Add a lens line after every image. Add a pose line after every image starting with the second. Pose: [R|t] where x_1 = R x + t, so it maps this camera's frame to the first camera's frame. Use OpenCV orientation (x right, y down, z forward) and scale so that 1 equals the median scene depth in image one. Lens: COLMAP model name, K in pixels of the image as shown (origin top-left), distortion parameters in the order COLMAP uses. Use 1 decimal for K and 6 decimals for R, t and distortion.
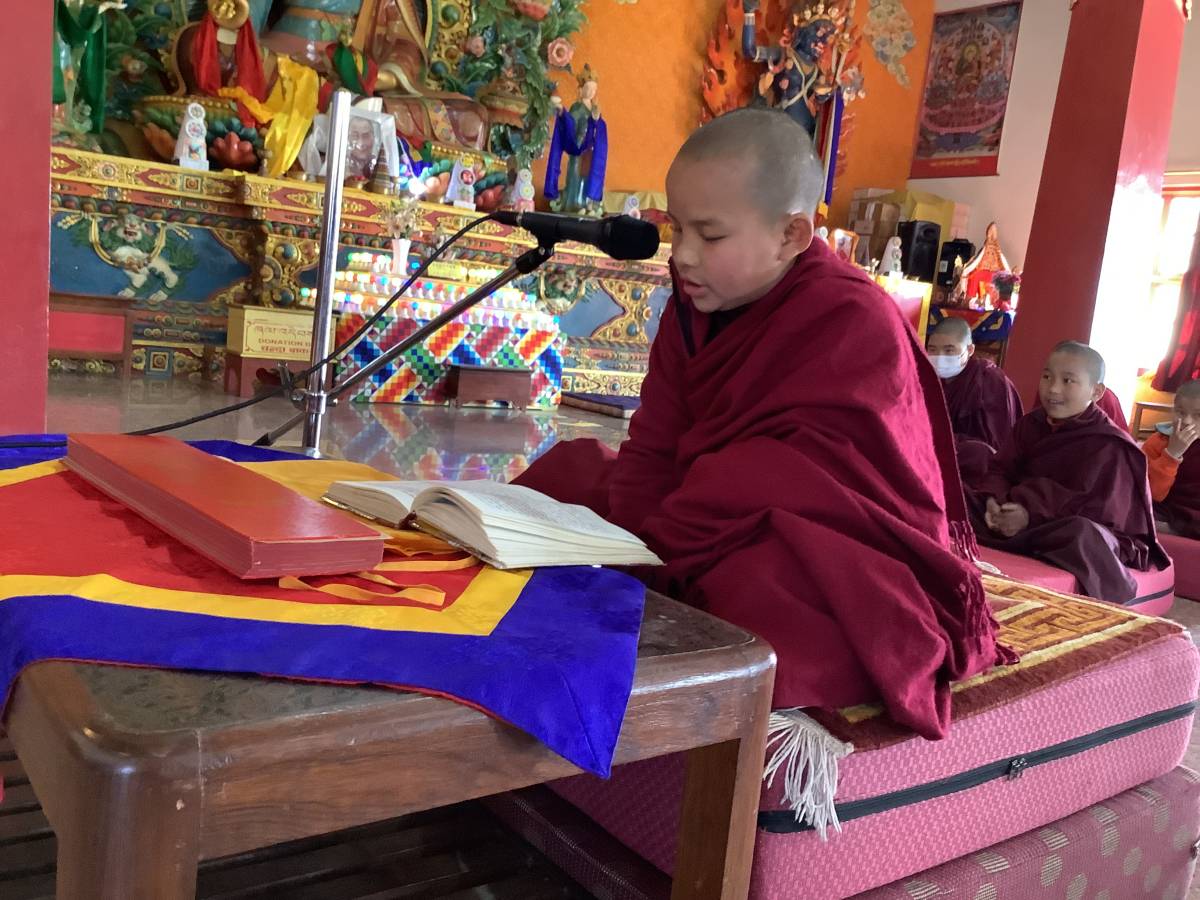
lens RADIAL K [[1072.2, 0, 600.0], [0, 1072.2, 450.0], [0, 0, 1]] dist [0.109966, -0.228768]
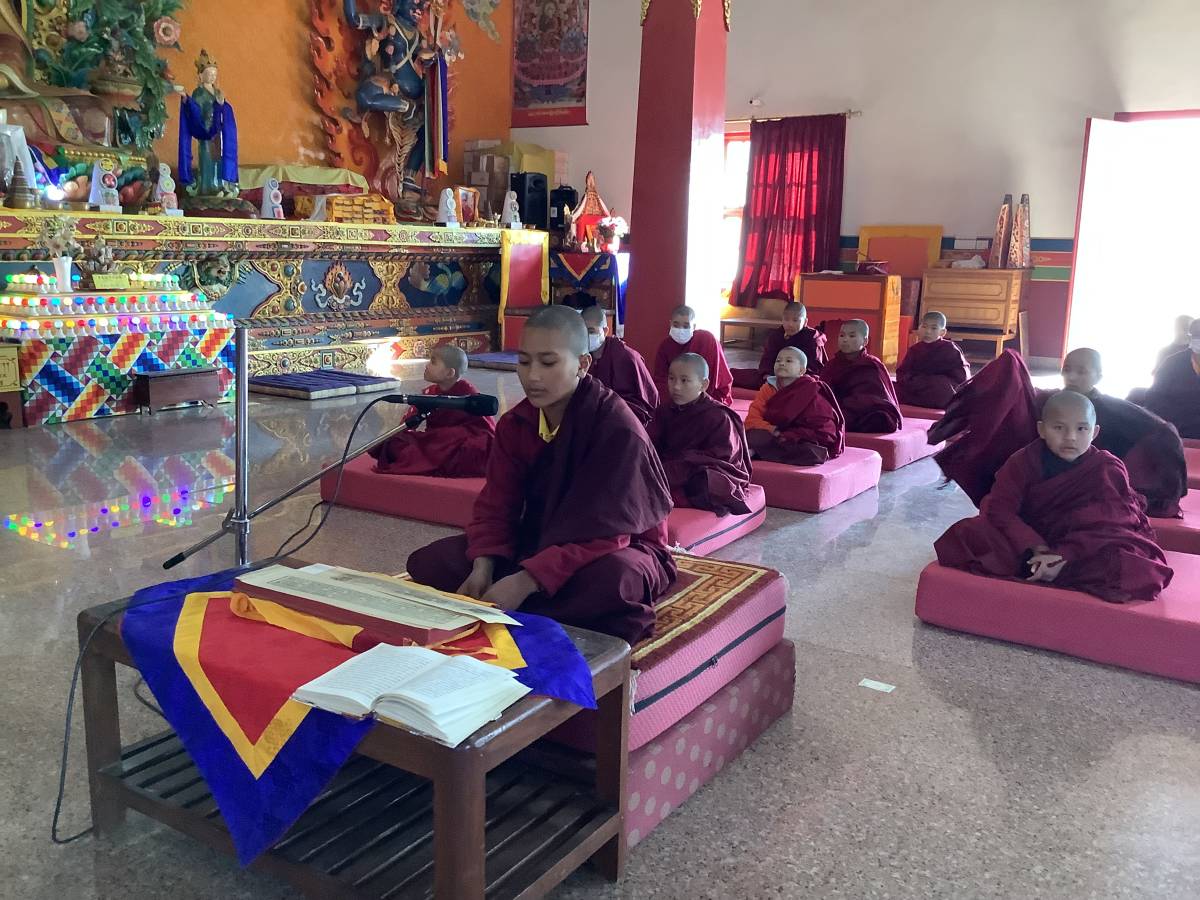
lens RADIAL K [[1072.2, 0, 600.0], [0, 1072.2, 450.0], [0, 0, 1]] dist [0.109966, -0.228768]
pose [[0.932850, -0.150383, 0.327378, -0.051738], [0.122687, 0.987003, 0.103796, -0.041829], [-0.338732, -0.056661, 0.939175, -0.102169]]
